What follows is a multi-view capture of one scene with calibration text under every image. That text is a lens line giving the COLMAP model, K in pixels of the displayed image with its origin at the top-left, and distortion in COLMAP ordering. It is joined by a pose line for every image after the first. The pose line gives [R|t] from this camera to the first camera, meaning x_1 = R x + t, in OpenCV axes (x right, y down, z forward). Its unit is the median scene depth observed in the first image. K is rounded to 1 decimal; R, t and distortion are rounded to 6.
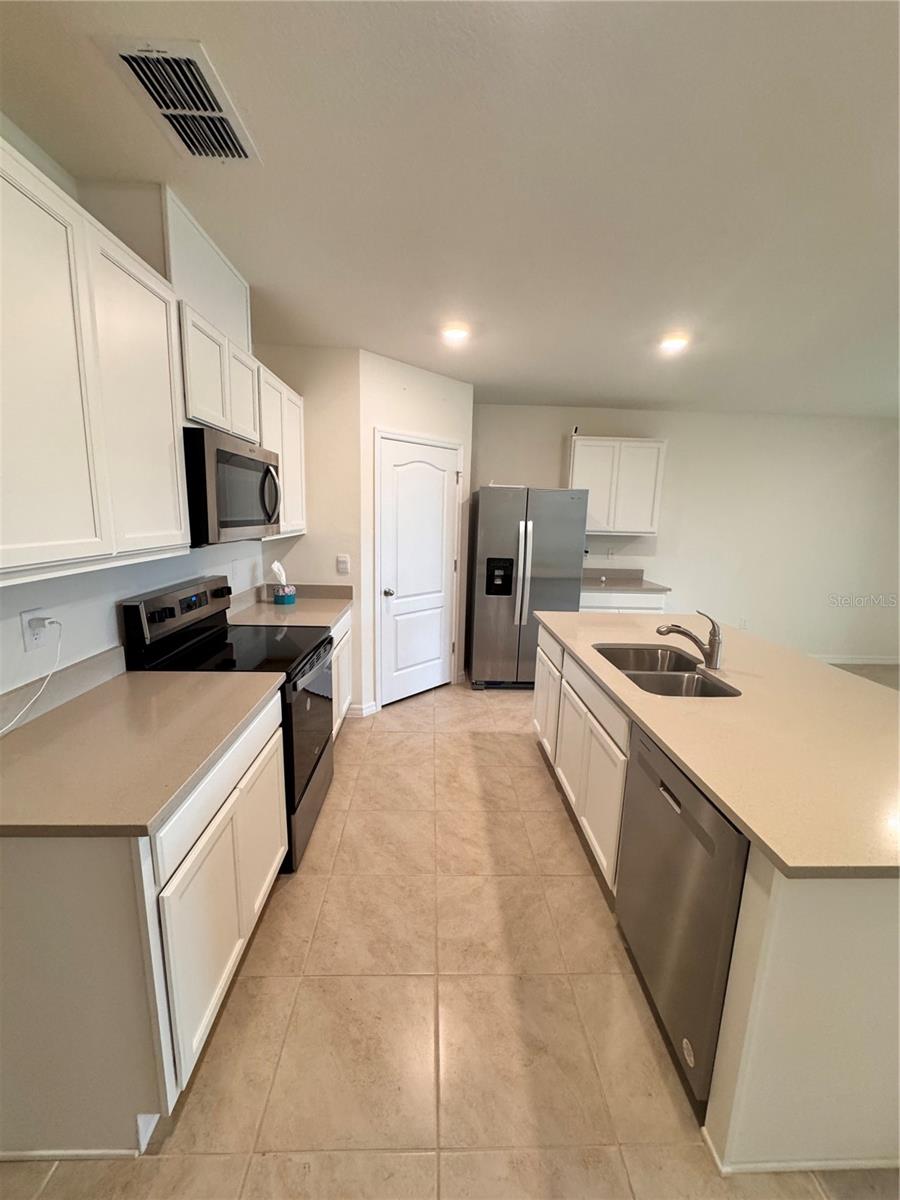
lens RADIAL K [[477.8, 0, 447.1], [0, 477.8, 610.4], [0, 0, 1]] dist [-0.004906, 0.000115]
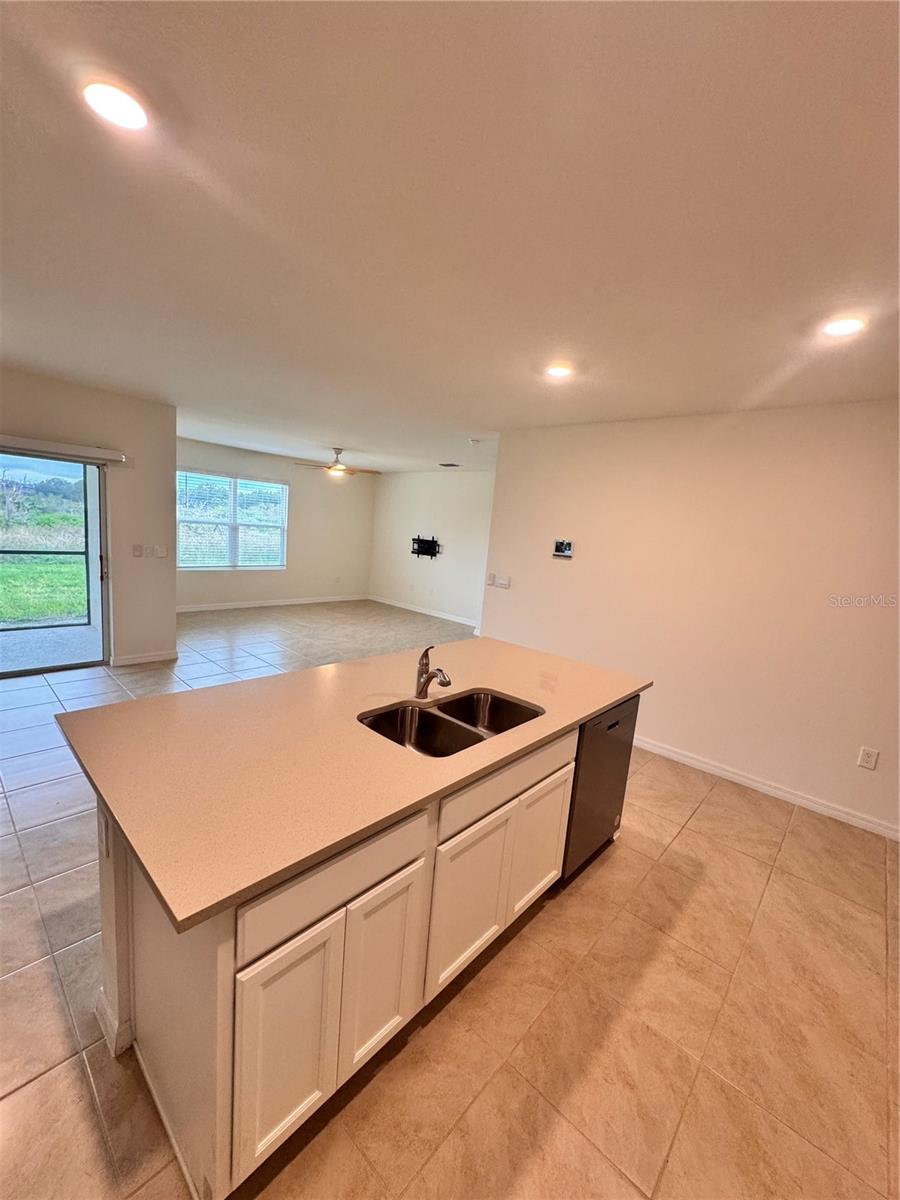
lens RADIAL K [[477.8, 0, 452.5], [0, 477.8, 598.1], [0, 0, 1]] dist [-0.004906, 0.000115]
pose [[-0.713602, -0.187027, 0.675125, -0.063573], [0.044487, 0.949662, 0.310103, -0.215689], [-0.699138, 0.251324, -0.669360, 0.904535]]
